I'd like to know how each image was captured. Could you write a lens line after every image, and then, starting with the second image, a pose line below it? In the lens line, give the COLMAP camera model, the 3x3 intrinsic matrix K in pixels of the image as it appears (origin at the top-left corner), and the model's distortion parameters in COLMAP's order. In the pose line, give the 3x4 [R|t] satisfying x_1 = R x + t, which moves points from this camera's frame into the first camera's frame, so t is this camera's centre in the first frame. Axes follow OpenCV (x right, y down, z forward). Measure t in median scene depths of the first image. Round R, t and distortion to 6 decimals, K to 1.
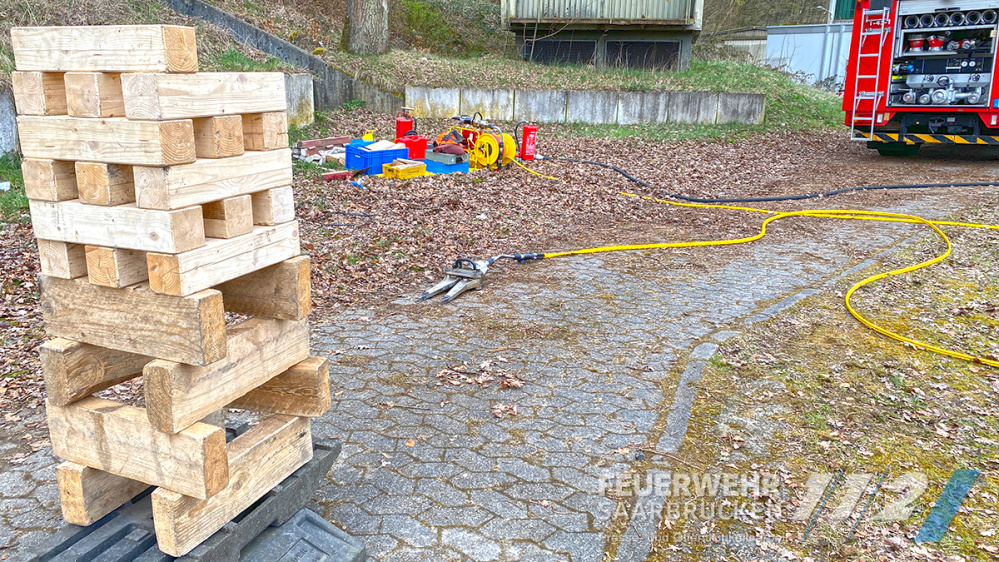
lens RADIAL K [[772.8, 0, 499.5], [0, 772.8, 281.0], [0, 0, 1]] dist [0.006181, 0.001573]
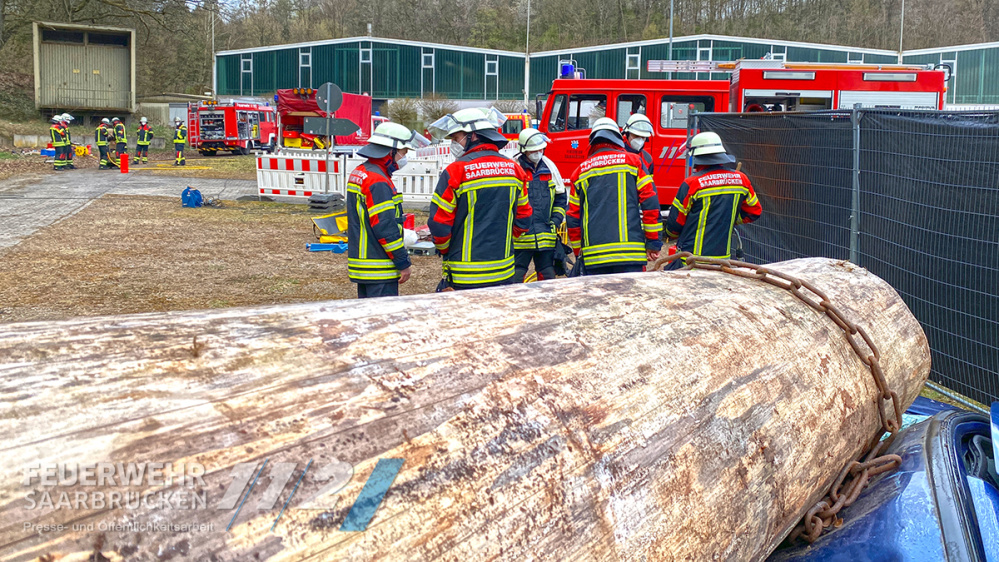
lens RADIAL K [[772.8, 0, 499.5], [0, 772.8, 281.0], [0, 0, 1]] dist [0.006181, 0.001573]
pose [[0.764687, -0.116031, 0.633870, -0.710578], [0.162439, 0.986599, -0.015365, 0.642210], [-0.623593, 0.114715, 0.773287, -2.347266]]
